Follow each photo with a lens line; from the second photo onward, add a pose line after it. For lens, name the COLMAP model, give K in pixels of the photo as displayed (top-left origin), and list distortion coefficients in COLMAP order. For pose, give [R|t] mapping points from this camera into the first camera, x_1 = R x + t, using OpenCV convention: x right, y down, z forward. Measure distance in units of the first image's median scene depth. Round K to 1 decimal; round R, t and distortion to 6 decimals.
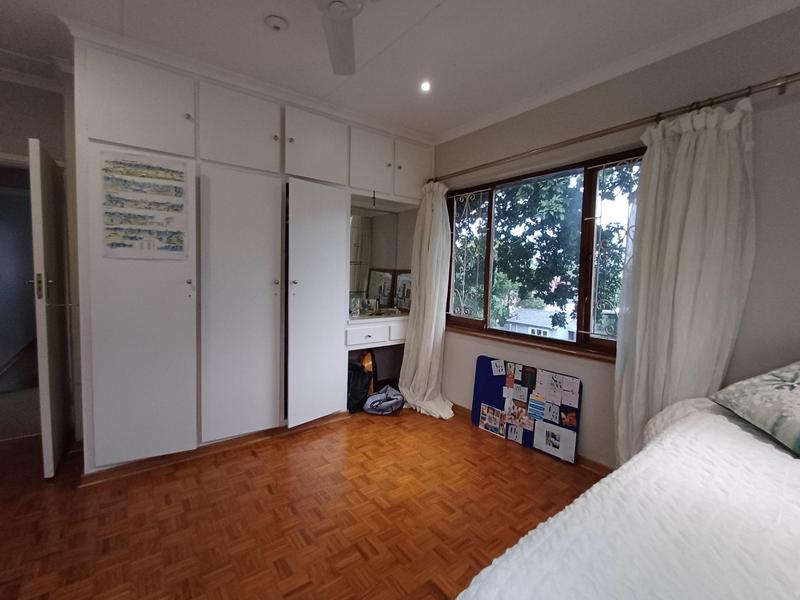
lens RADIAL K [[360.0, 0, 402.3], [0, 360.0, 299.0], [0, 0, 1]] dist [-0.000390, 0.000799]
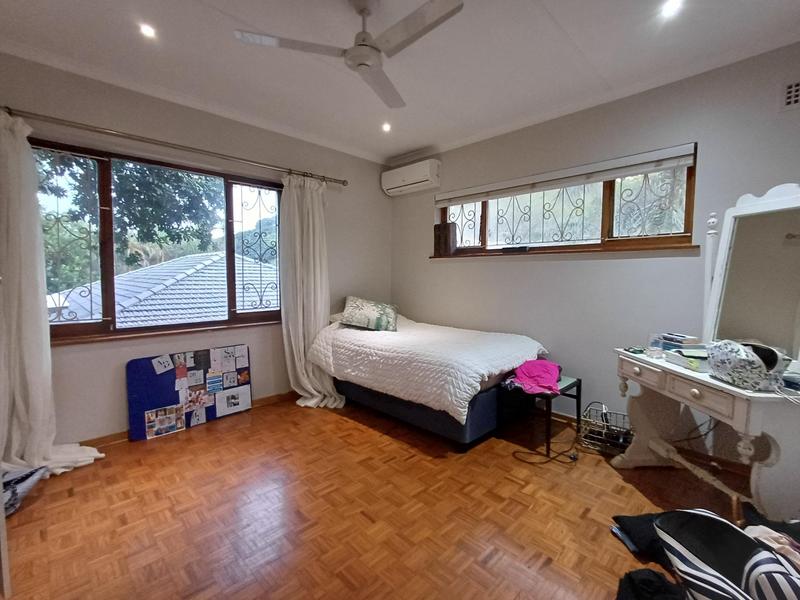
lens RADIAL K [[360.0, 0, 402.5], [0, 360.0, 300.9], [0, 0, 1]] dist [-0.000390, 0.000799]
pose [[-0.126543, -0.097197, 0.987188, -0.766793], [0.060657, 0.992567, 0.105502, -0.035401], [-0.990105, 0.073230, -0.119707, 0.513803]]
